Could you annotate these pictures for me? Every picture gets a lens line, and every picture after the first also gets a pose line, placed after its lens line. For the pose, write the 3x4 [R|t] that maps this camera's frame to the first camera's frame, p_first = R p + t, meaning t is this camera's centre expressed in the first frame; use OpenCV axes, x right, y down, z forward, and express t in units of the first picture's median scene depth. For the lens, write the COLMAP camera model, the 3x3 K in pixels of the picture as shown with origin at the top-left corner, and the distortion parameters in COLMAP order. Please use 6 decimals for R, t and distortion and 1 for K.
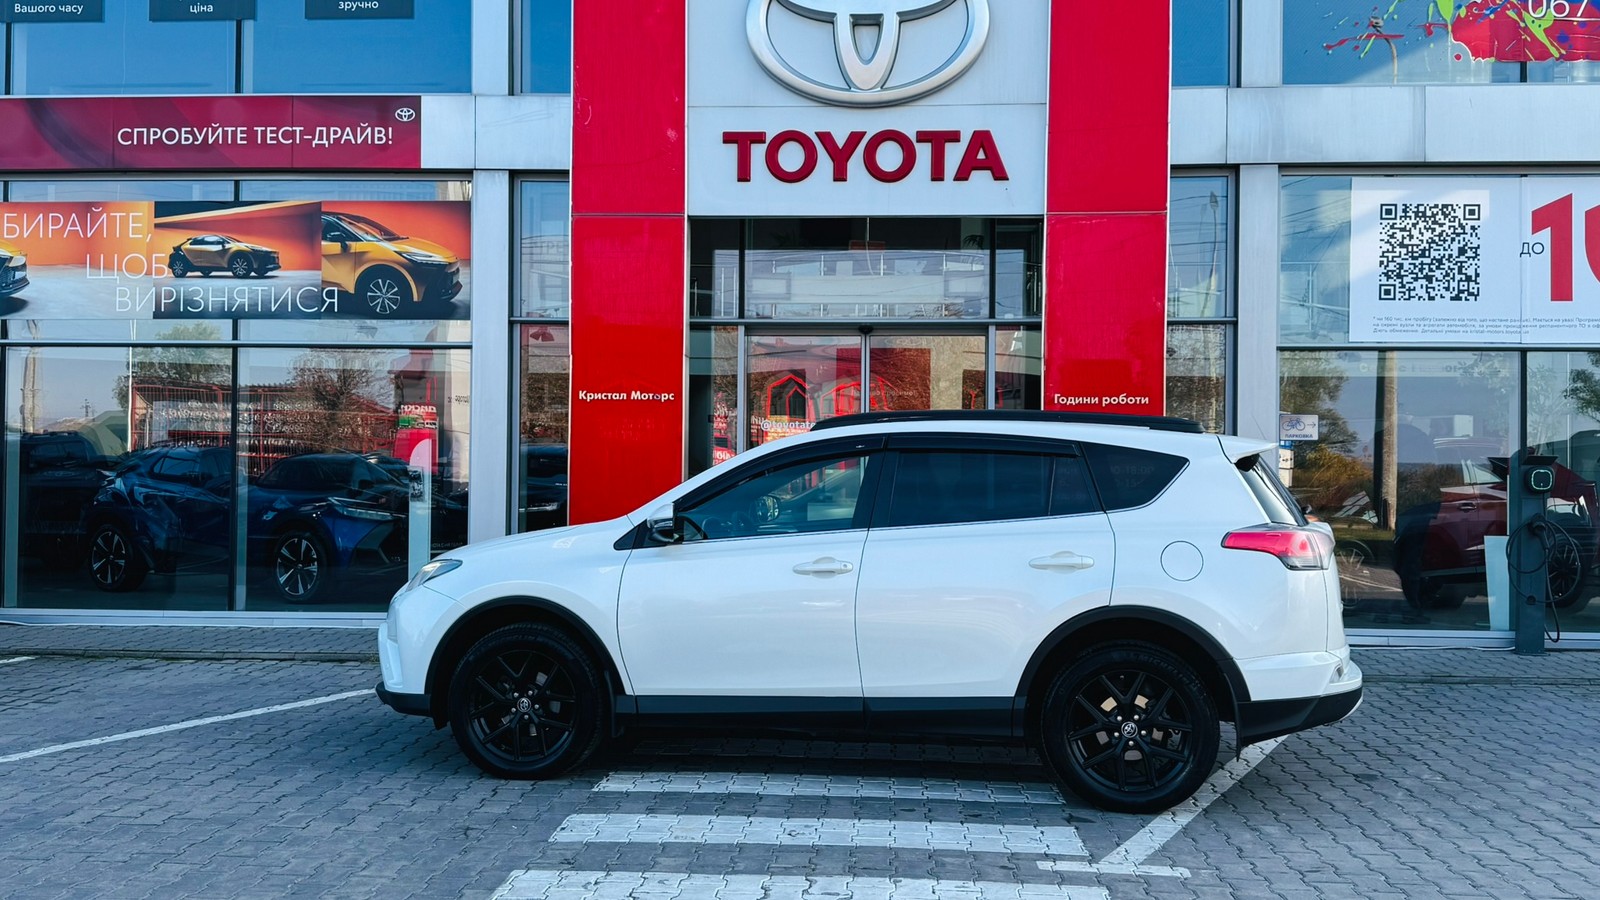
lens RADIAL K [[1425.6, 0, 800.0], [0, 1425.6, 450.0], [0, 0, 1]] dist [0.141787, -0.264630]
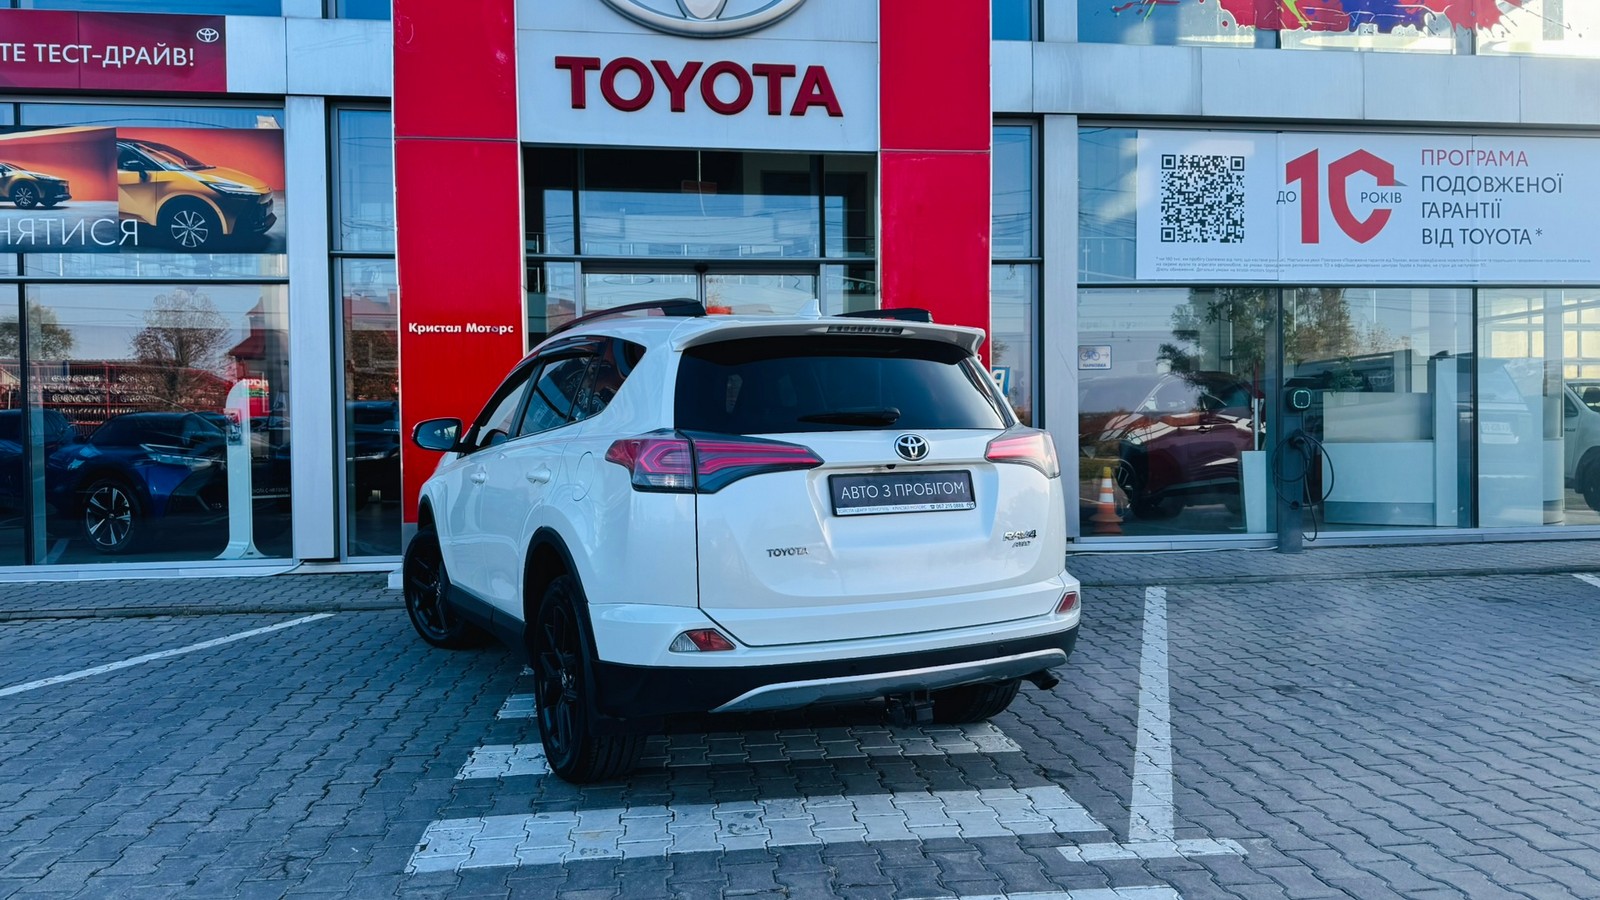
lens RADIAL K [[1127.0, 0, 806.2], [0, 1127.0, 448.7], [0, 0, 1]] dist [0.022044, -0.020956]
pose [[0.981440, -0.024952, 0.190139, -0.037867], [0.018417, 0.999180, 0.036057, 0.019333], [-0.190883, -0.031886, 0.981095, 0.195403]]
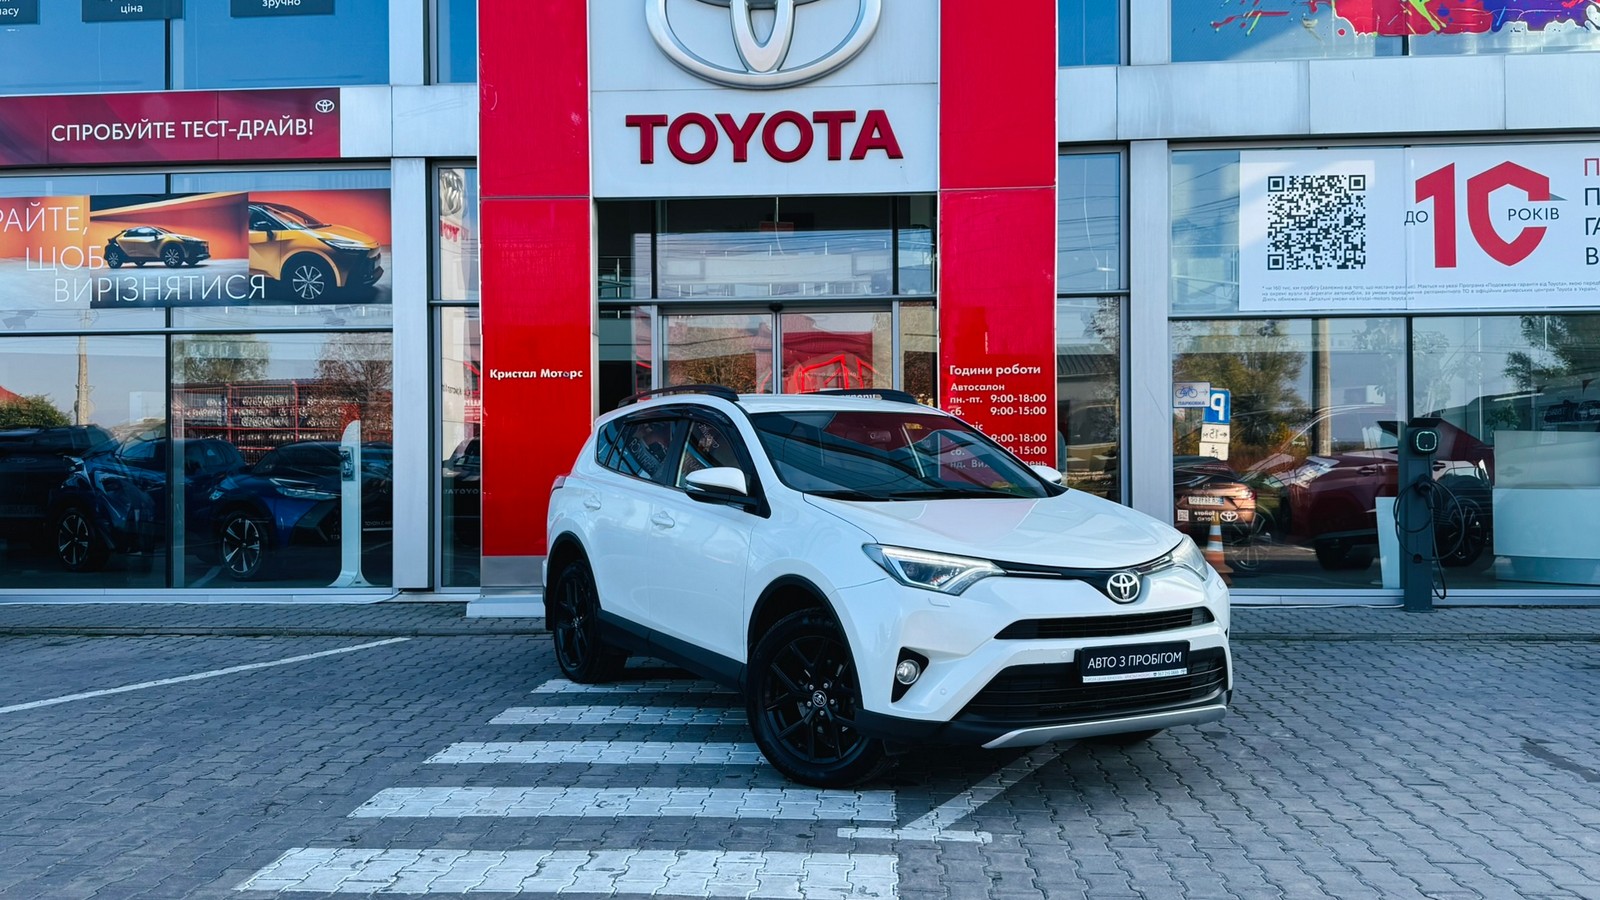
lens RADIAL K [[1313.7, 0, 790.4], [0, 1313.7, 439.5], [0, 0, 1]] dist [0.129958, -0.237130]
pose [[0.999841, -0.015865, -0.008115, 0.065620], [0.015889, 0.999869, 0.002960, 0.009021], [0.008067, -0.003089, 0.999963, 0.049072]]
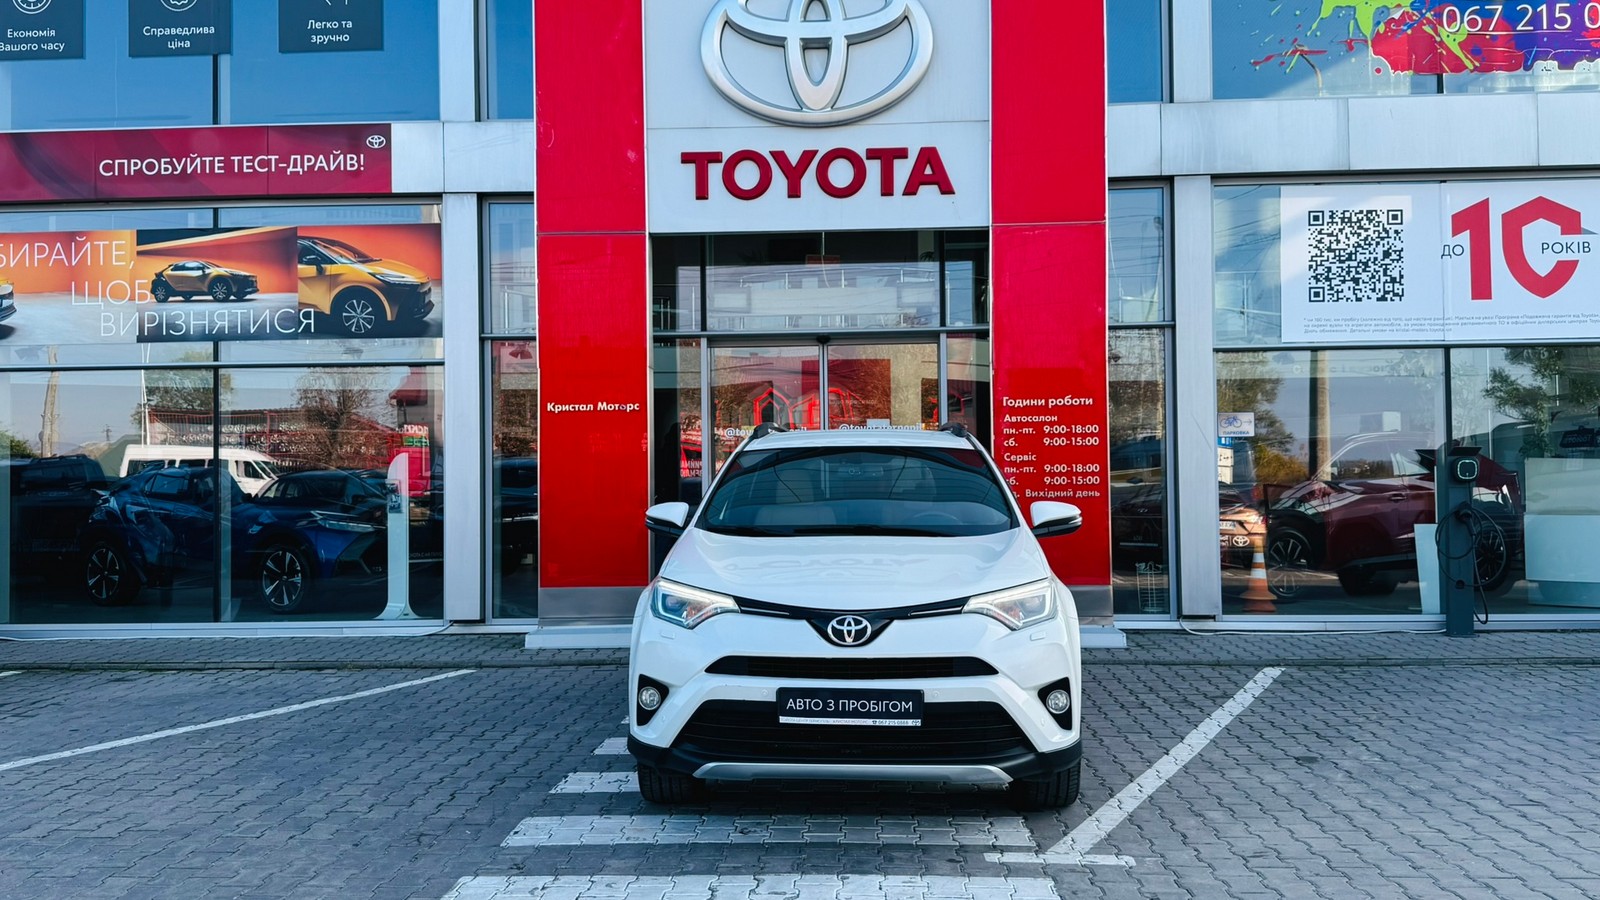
lens RADIAL K [[1329.5, 0, 797.2], [0, 1329.5, 446.6], [0, 0, 1]] dist [0.146142, -0.279340]
pose [[0.999685, -0.020358, 0.014705, 0.011590], [0.020499, 0.999745, -0.009479, 0.003088], [-0.014508, 0.009777, 0.999847, 0.026114]]
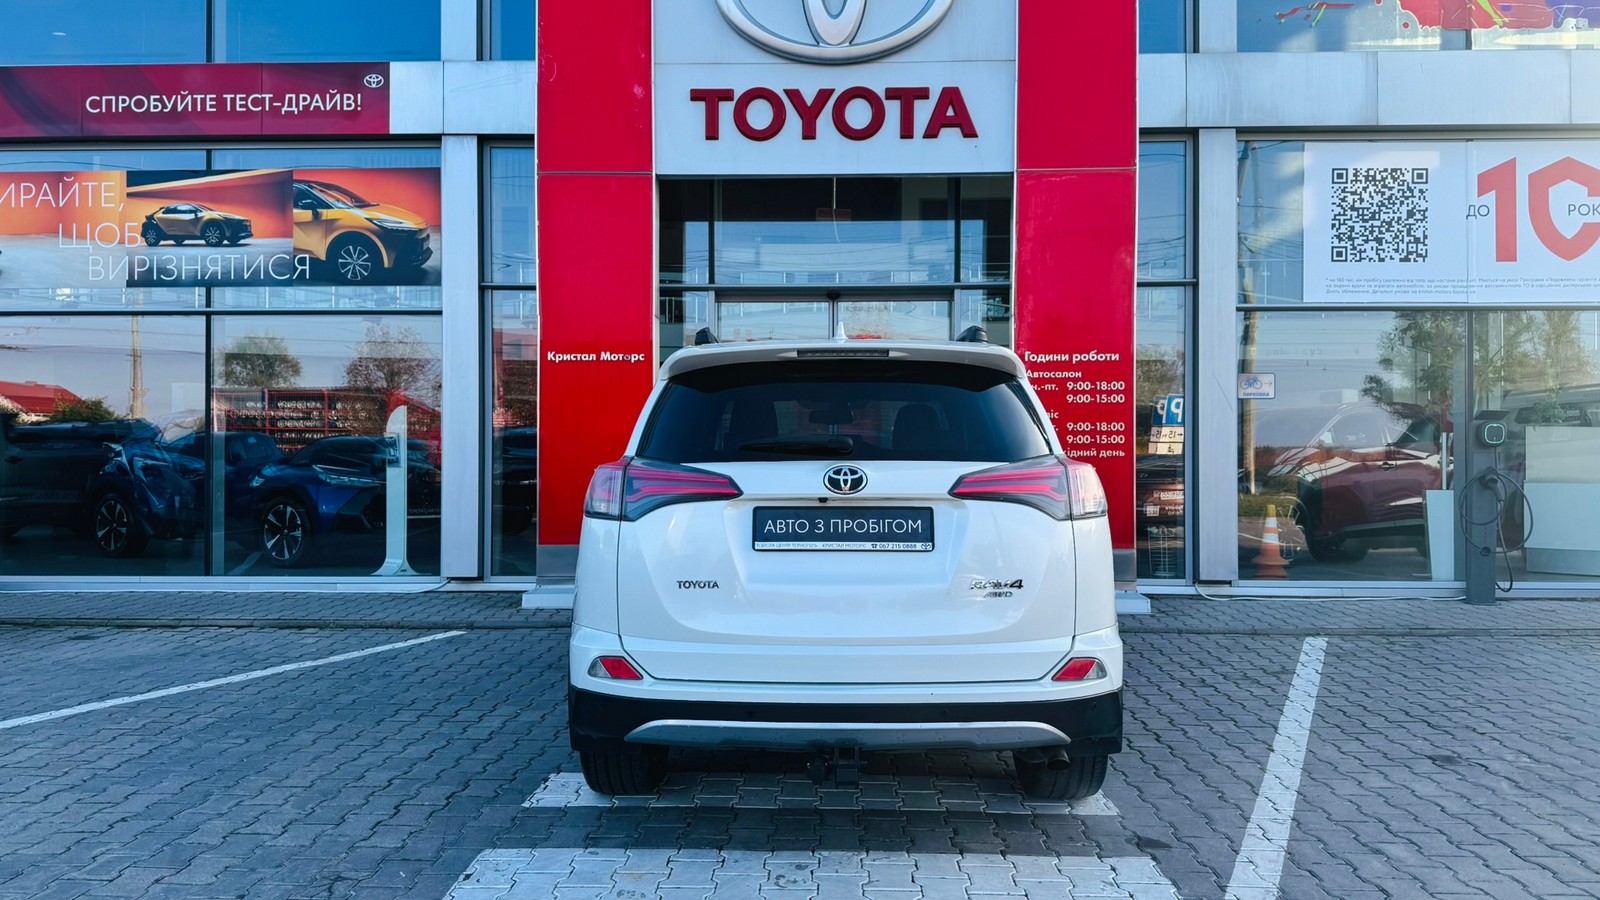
lens RADIAL K [[1120.5, 0, 800.0], [0, 1120.5, 450.0], [0, 0, 1]] dist [0.066617, -0.089539]
pose [[0.999386, -0.007898, 0.034127, -0.006376], [0.007603, 0.999933, 0.008764, 0.020404], [-0.034194, -0.008500, 0.999379, 0.207571]]
